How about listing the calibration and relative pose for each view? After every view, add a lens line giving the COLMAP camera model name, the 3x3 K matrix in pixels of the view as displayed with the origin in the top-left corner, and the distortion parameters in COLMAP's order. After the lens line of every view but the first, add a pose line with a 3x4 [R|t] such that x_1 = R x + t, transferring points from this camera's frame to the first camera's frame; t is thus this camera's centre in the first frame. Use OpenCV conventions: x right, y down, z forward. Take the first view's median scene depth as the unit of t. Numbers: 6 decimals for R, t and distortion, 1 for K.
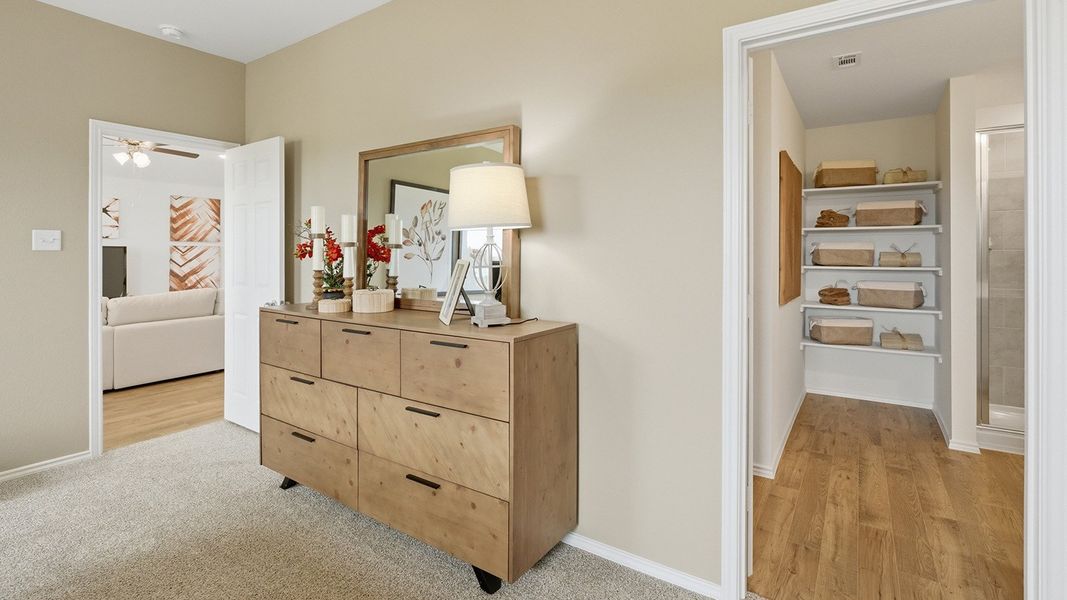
lens RADIAL K [[486.8, 0, 534.8], [0, 486.8, 251.1], [0, 0, 1]] dist [-0.026262, 0.011863]
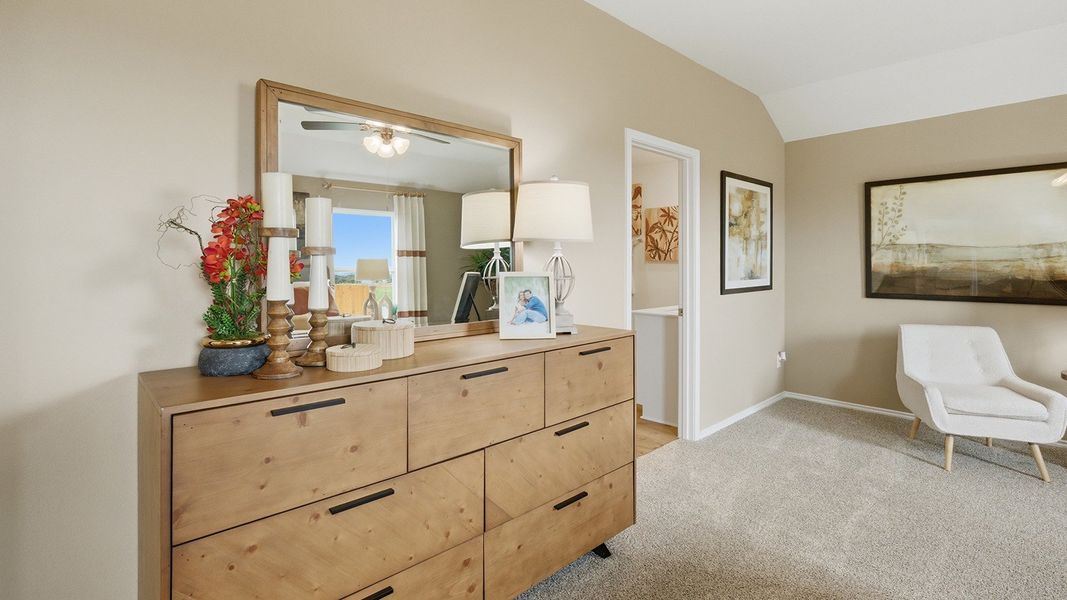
lens RADIAL K [[486.8, 0, 534.8], [0, 486.8, 251.1], [0, 0, 1]] dist [-0.026262, 0.011863]
pose [[0.229812, 0.015325, 0.973114, -1.142443], [-0.011923, 0.999845, -0.012930, -0.011079], [-0.973162, -0.008631, 0.229959, 0.809553]]
